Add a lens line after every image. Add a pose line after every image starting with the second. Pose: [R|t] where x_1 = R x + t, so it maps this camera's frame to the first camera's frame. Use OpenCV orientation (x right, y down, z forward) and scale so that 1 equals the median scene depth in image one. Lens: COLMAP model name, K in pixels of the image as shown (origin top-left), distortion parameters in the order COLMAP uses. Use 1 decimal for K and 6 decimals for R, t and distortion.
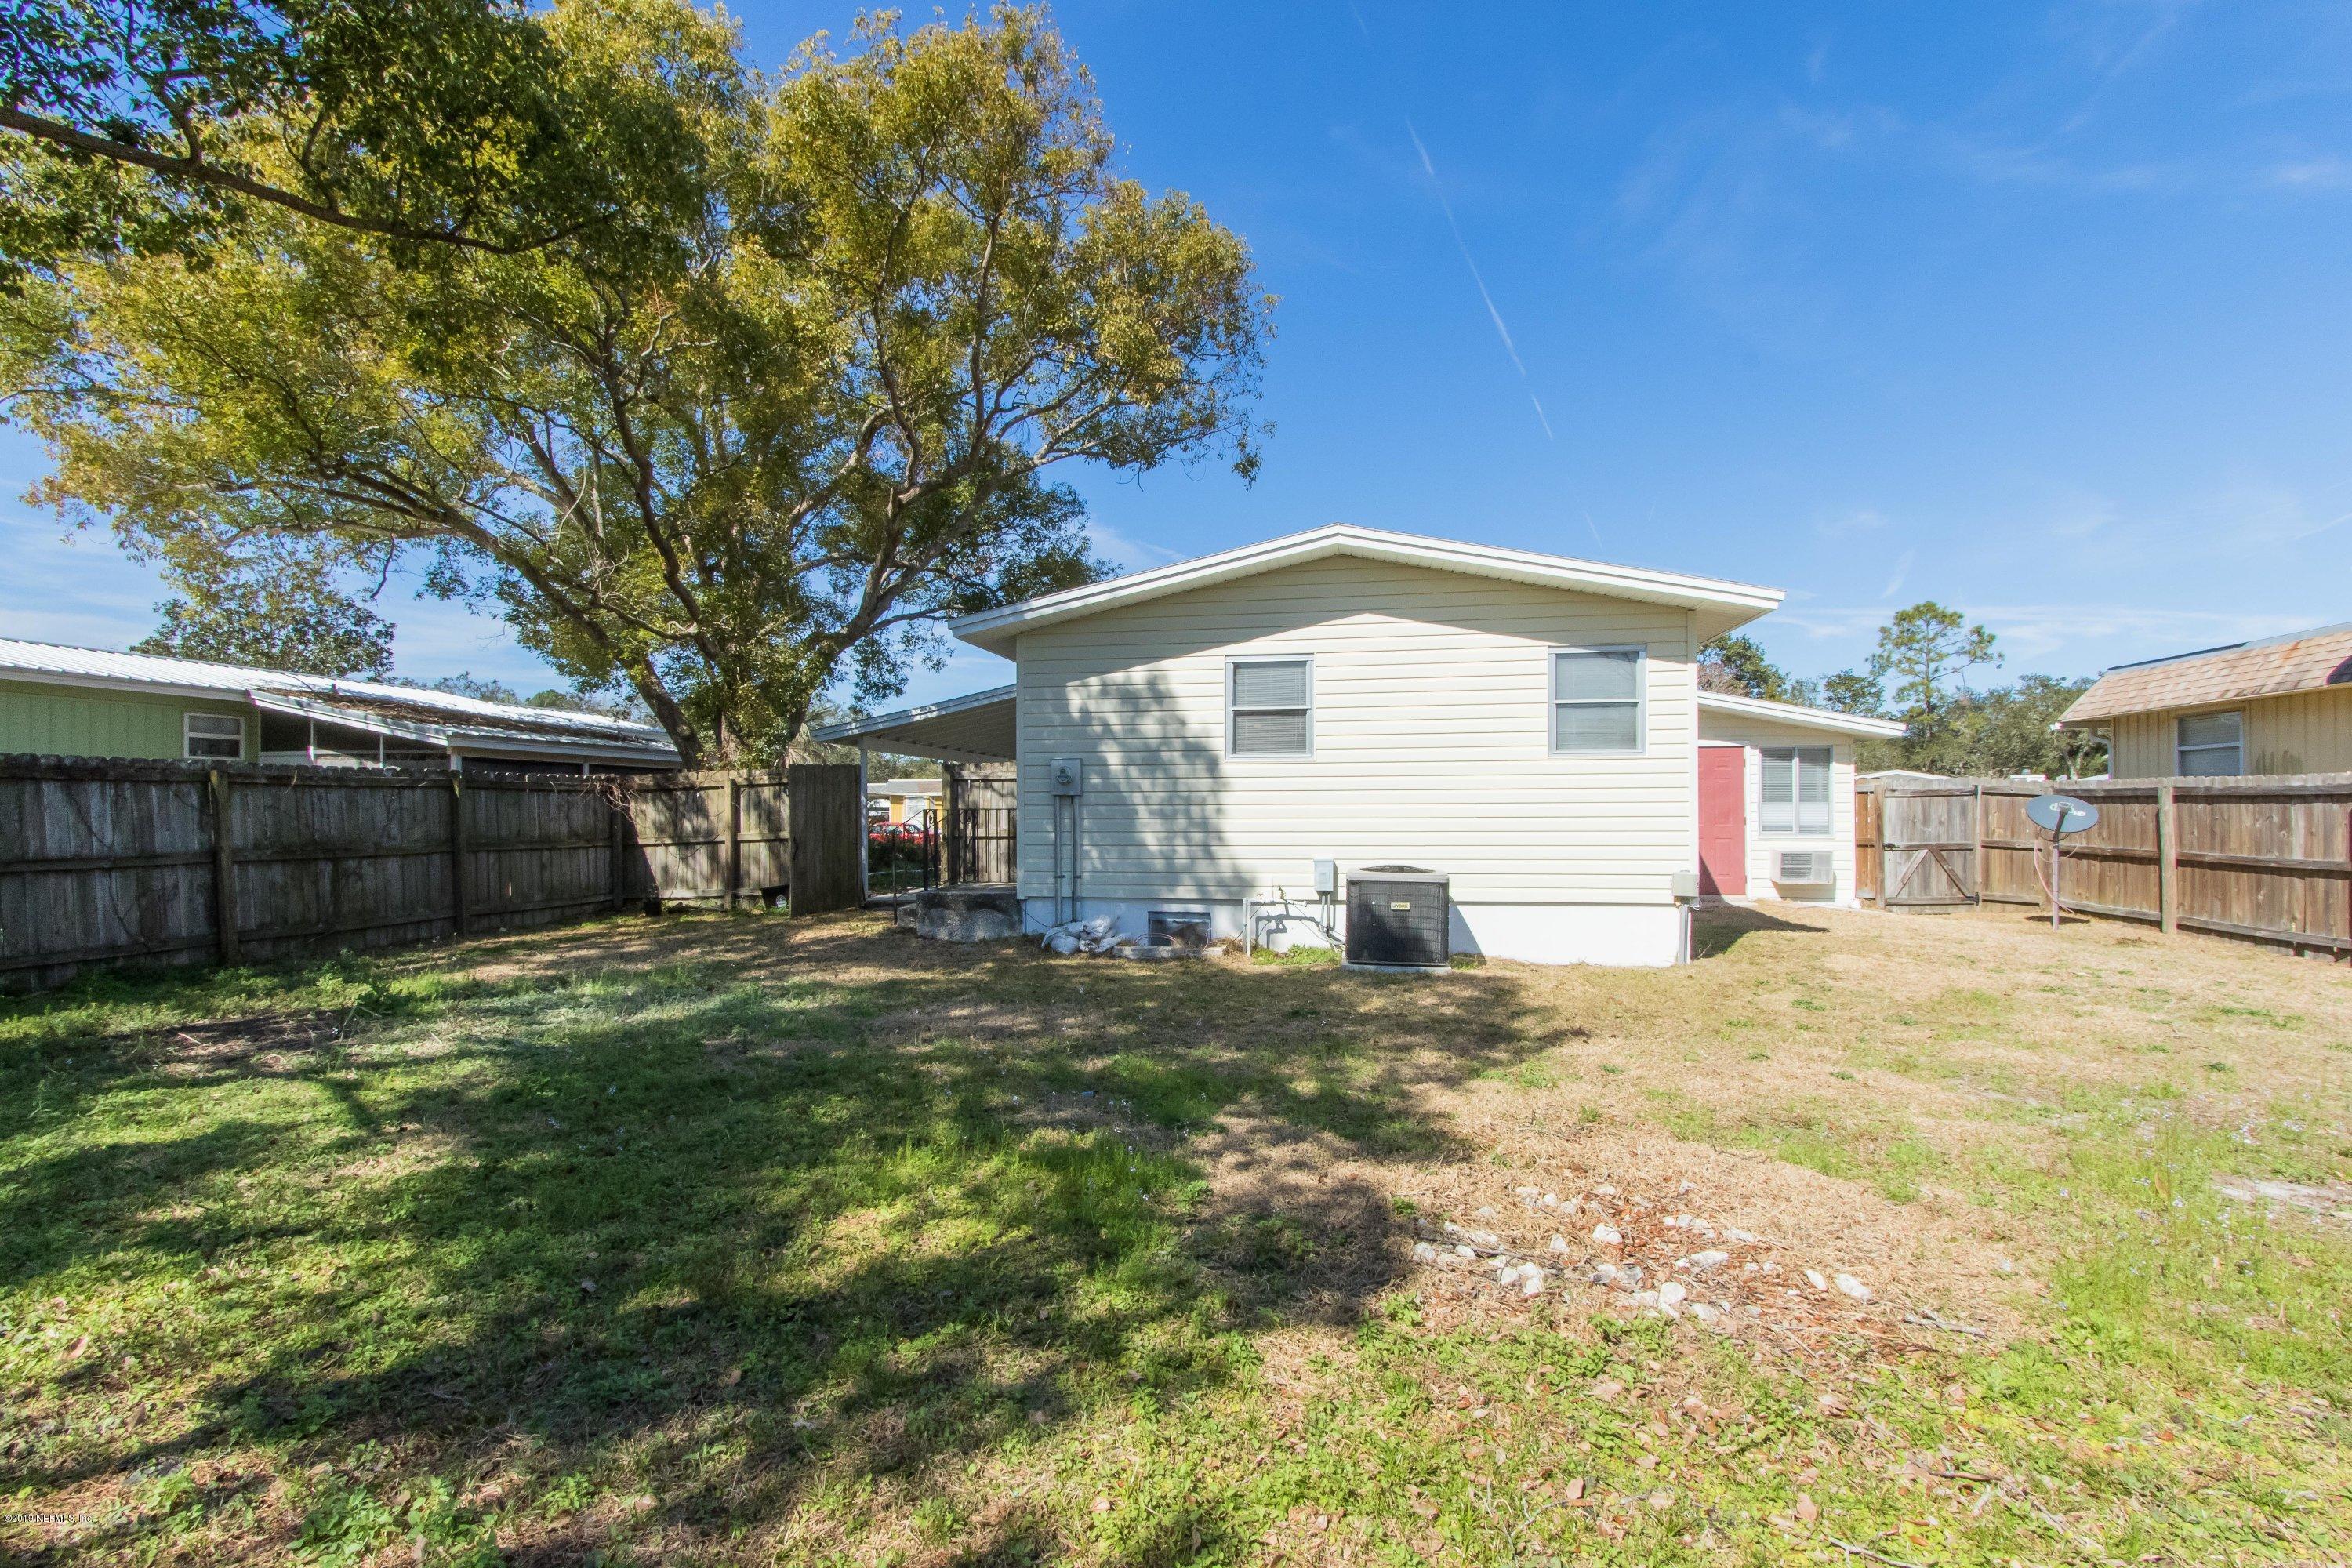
lens RADIAL K [[1087.1, 0, 1180.4], [0, 1087.1, 798.6], [0, 0, 1]] dist [-0.020171, 0.004951]
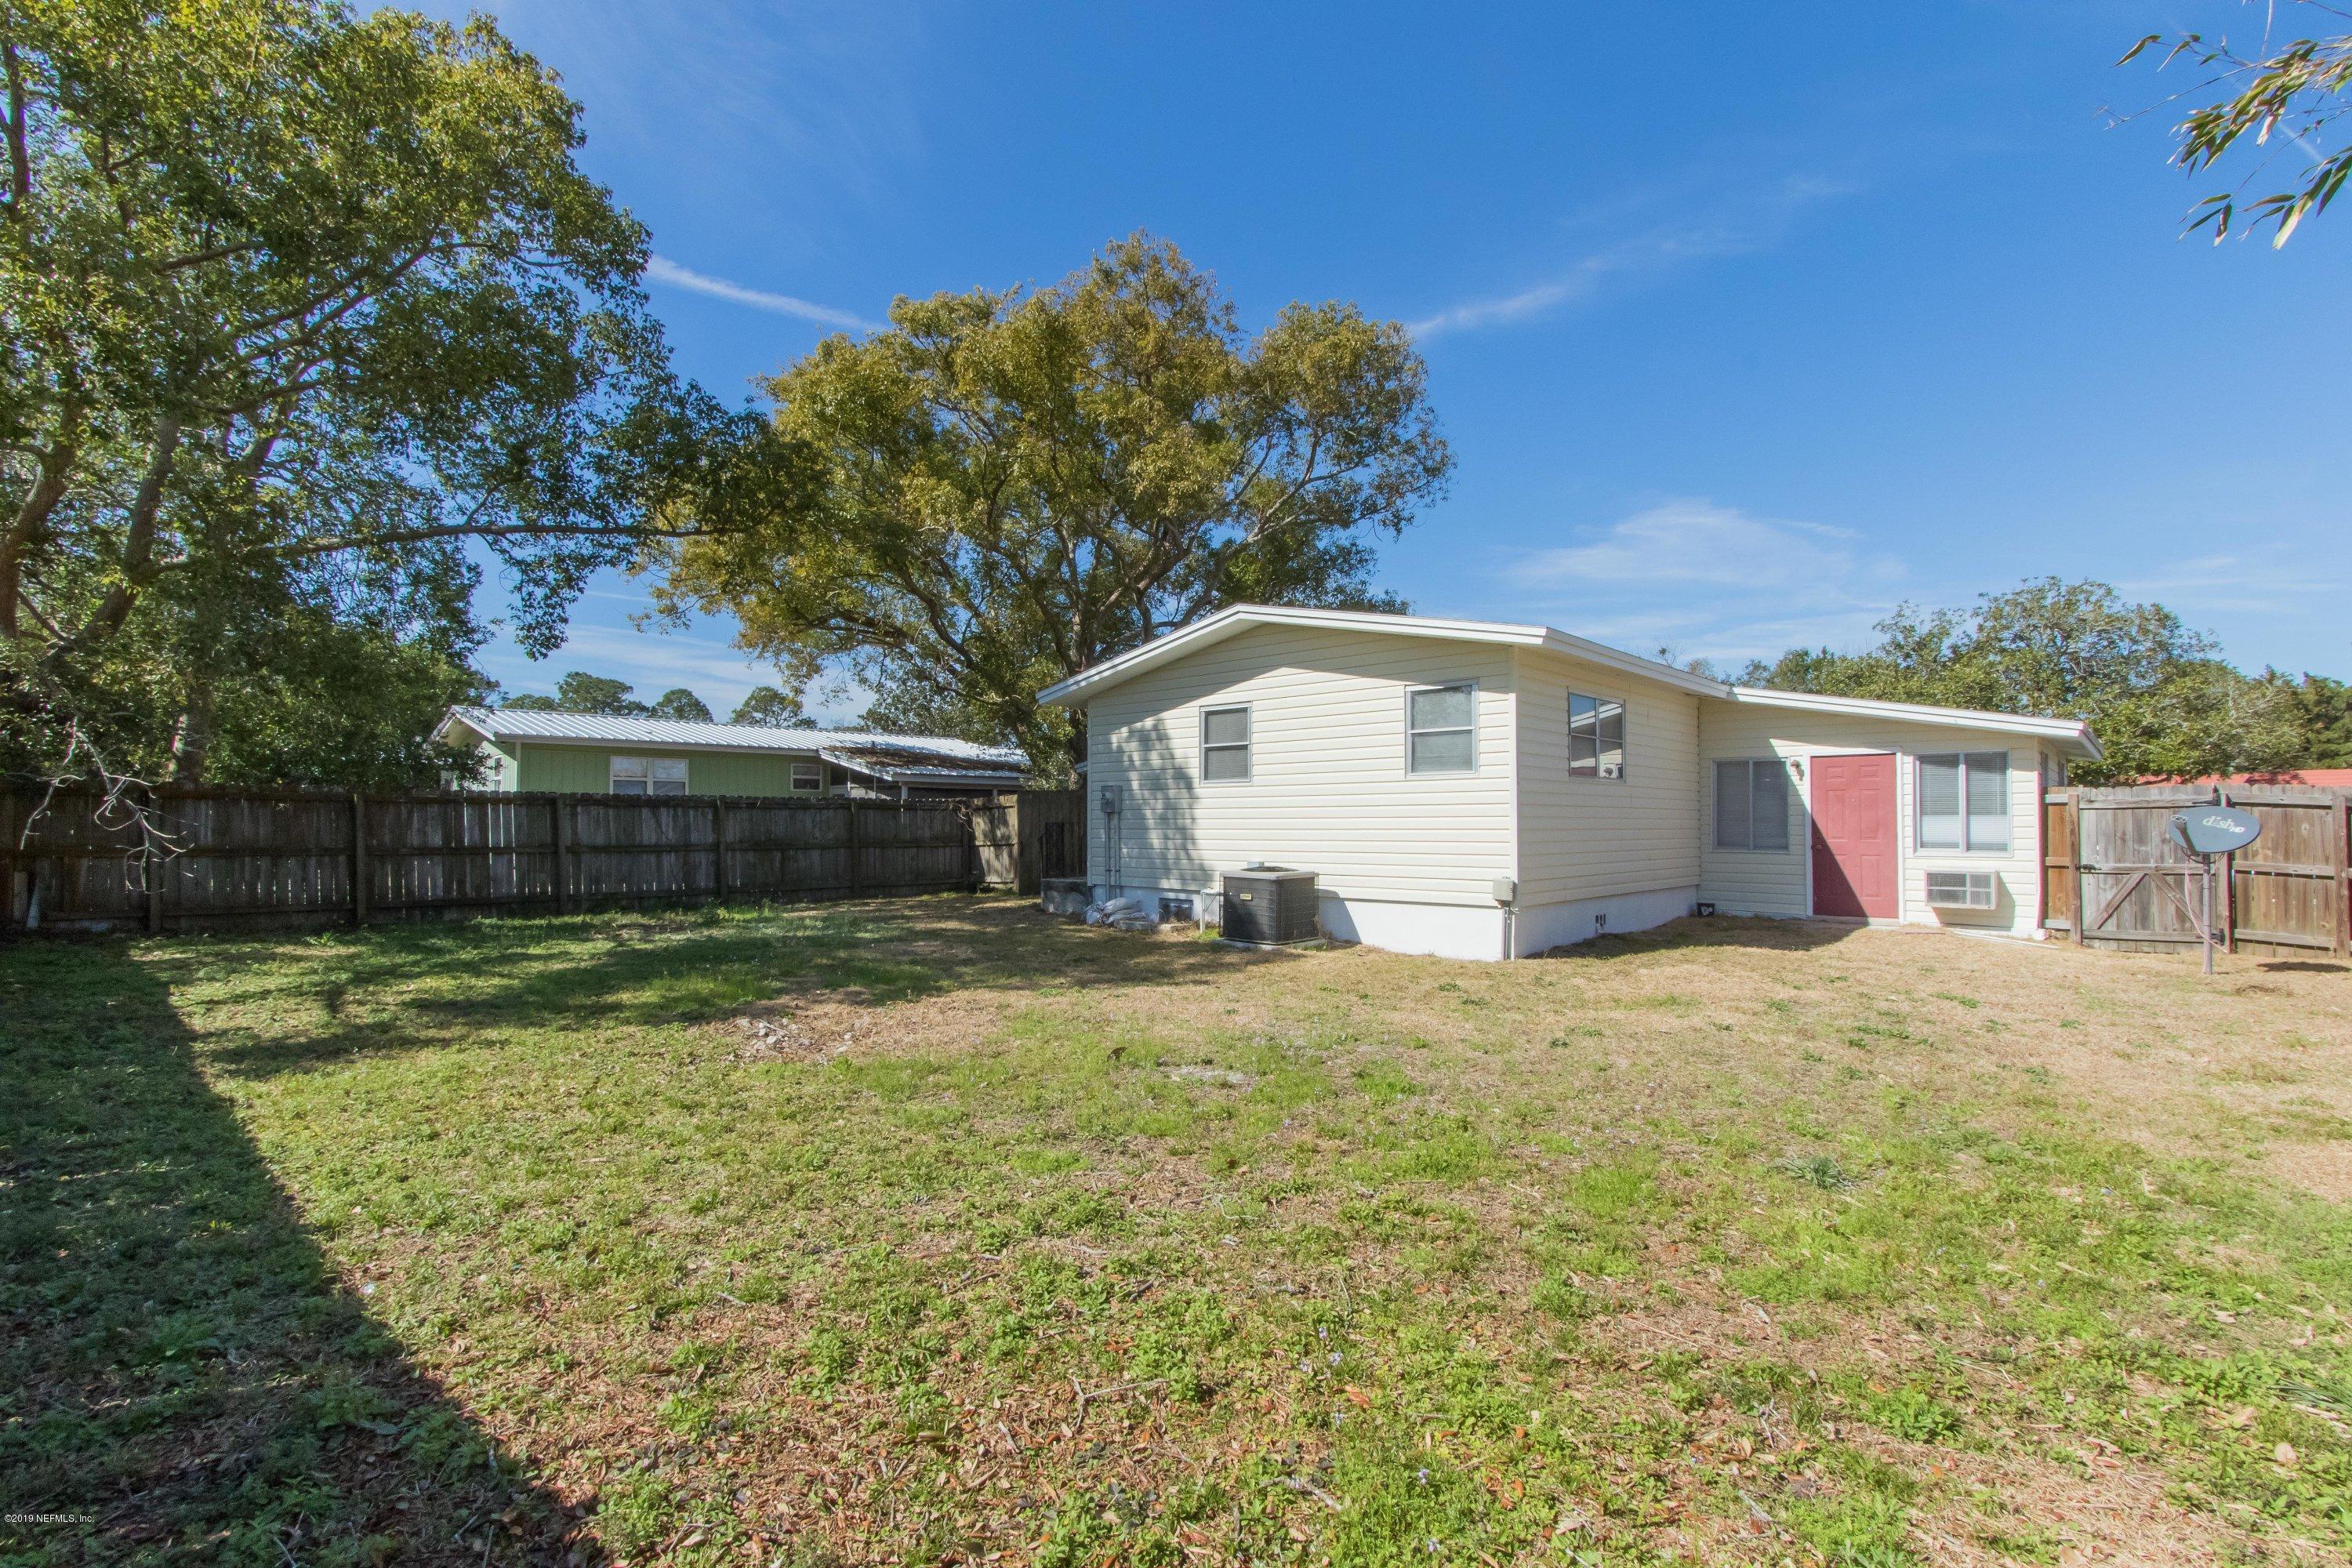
lens RADIAL K [[1087.1, 0, 1164.2], [0, 1087.1, 790.5], [0, 0, 1]] dist [-0.020171, 0.004951]
pose [[0.828784, -0.014092, -0.559392, 0.739925], [0.003345, 0.999790, -0.020230, -0.001936], [0.559559, 0.014895, 0.828656, -0.120946]]
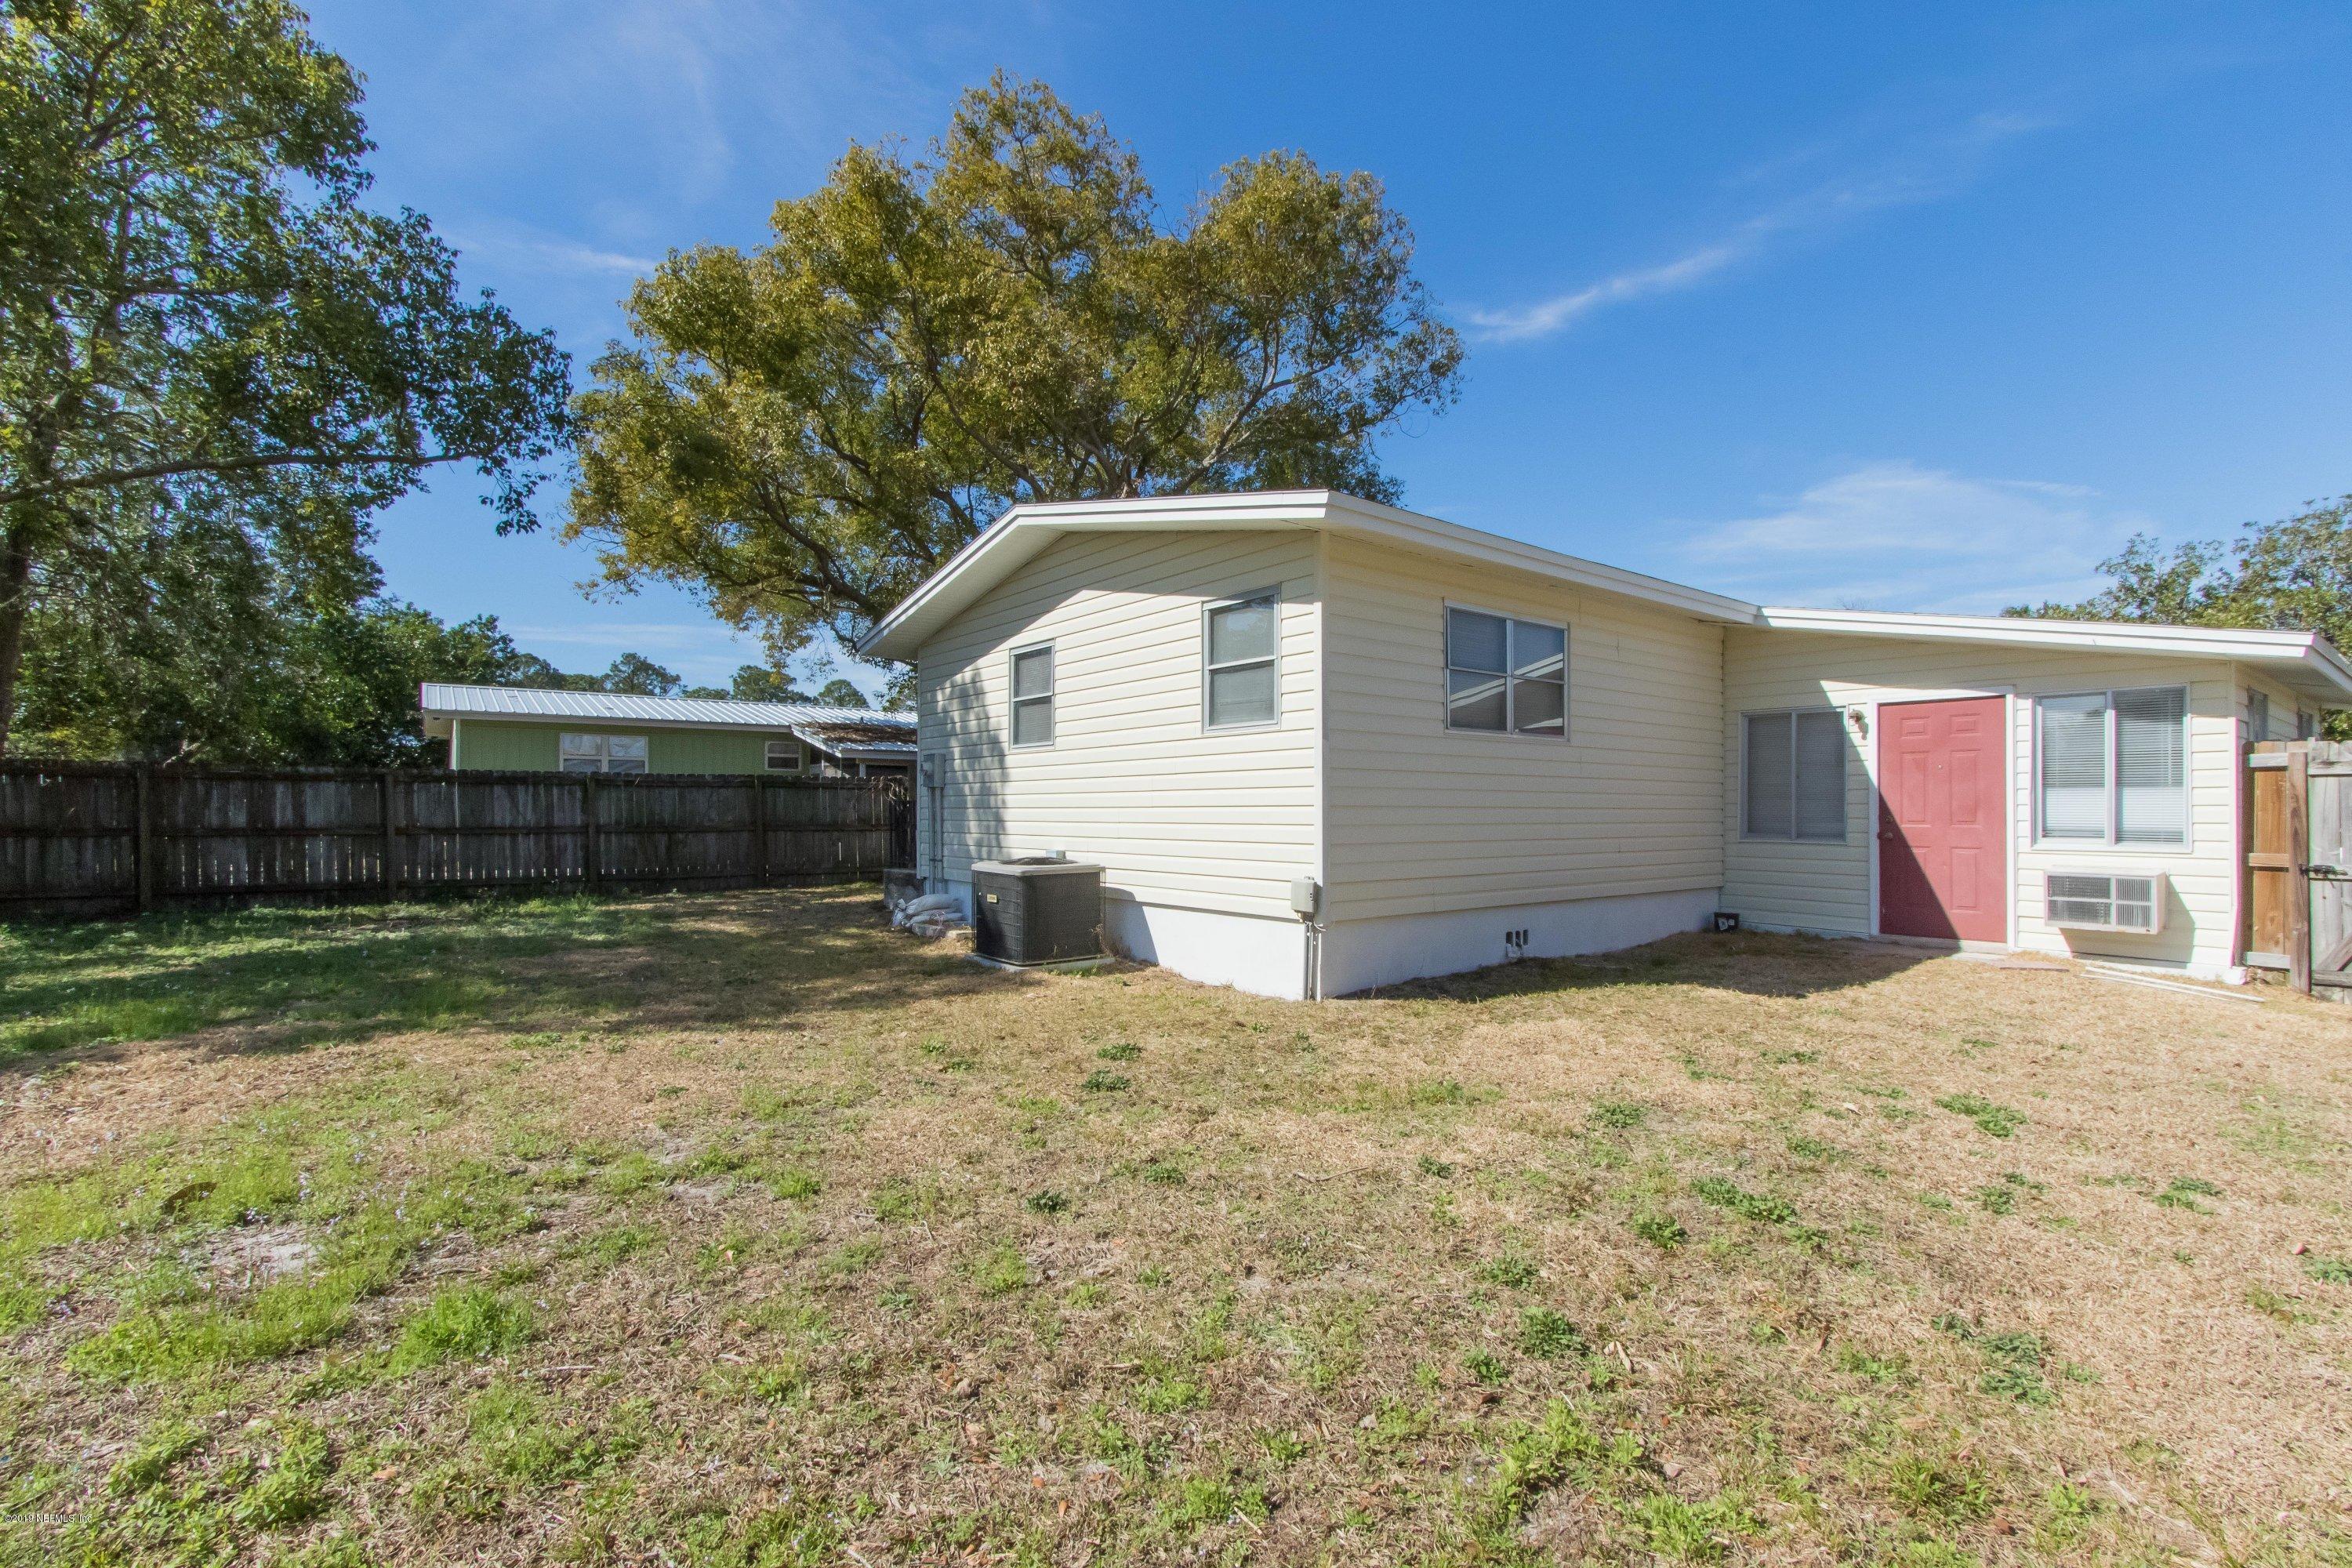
lens RADIAL K [[1087.1, 0, 1159.7], [0, 1087.1, 790.5], [0, 0, 1]] dist [-0.020171, 0.004951]
pose [[0.732977, -0.007999, -0.680207, 0.832973], [0.003509, 0.999962, -0.007978, 0.010587], [0.680245, 0.003461, 0.732977, 0.344896]]
